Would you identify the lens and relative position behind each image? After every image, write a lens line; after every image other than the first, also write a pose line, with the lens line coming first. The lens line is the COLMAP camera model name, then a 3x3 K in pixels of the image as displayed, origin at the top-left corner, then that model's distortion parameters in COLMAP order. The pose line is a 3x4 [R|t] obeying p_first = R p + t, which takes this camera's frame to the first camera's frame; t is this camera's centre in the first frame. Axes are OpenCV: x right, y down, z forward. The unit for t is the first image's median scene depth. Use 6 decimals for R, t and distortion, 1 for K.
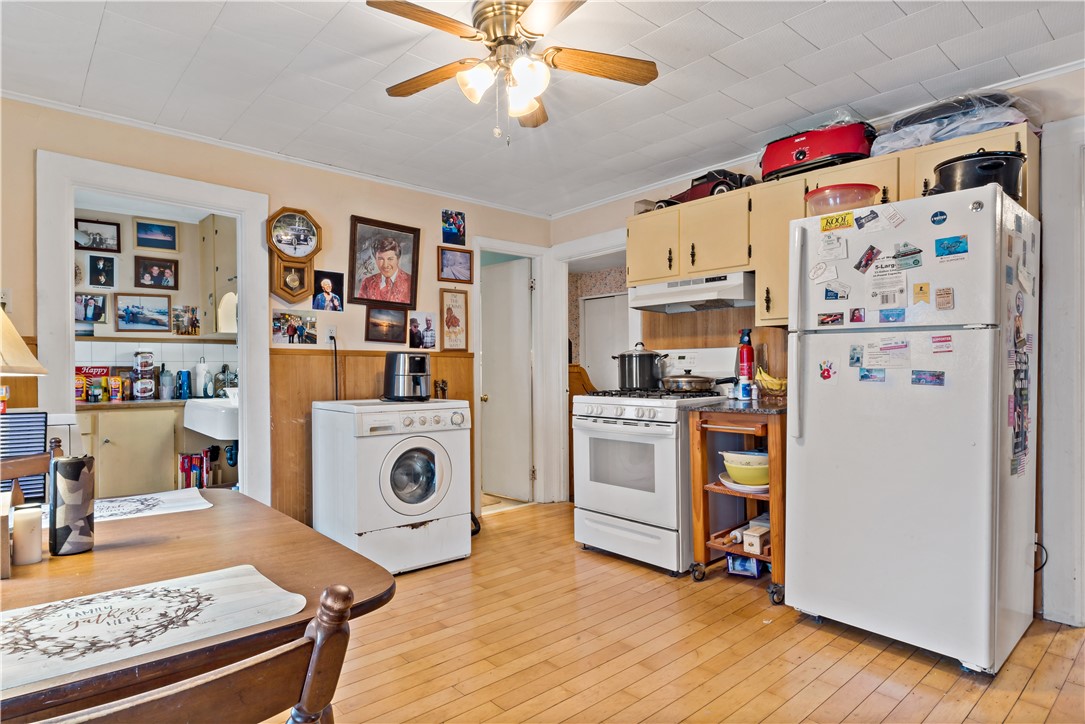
lens RADIAL K [[603.0, 0, 597.0], [0, 603.0, 372.3], [0, 0, 1]] dist [0.001018, 0.000275]
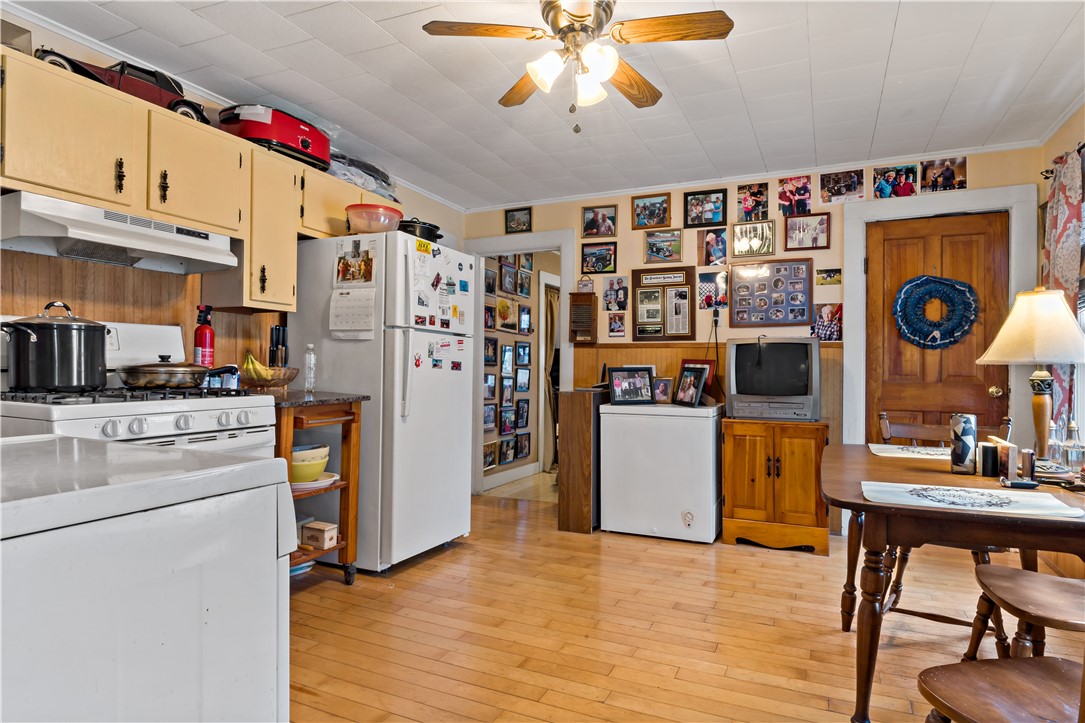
lens RADIAL K [[611.3, 0, 542.5], [0, 611.3, 361.5], [0, 0, 1]] dist [0.000874, 0.000125]
pose [[-0.354072, 0.003621, 0.935211, -0.931738], [-0.007237, 0.999952, -0.006611, 0.006094], [-0.935190, -0.009109, -0.354029, 1.226798]]
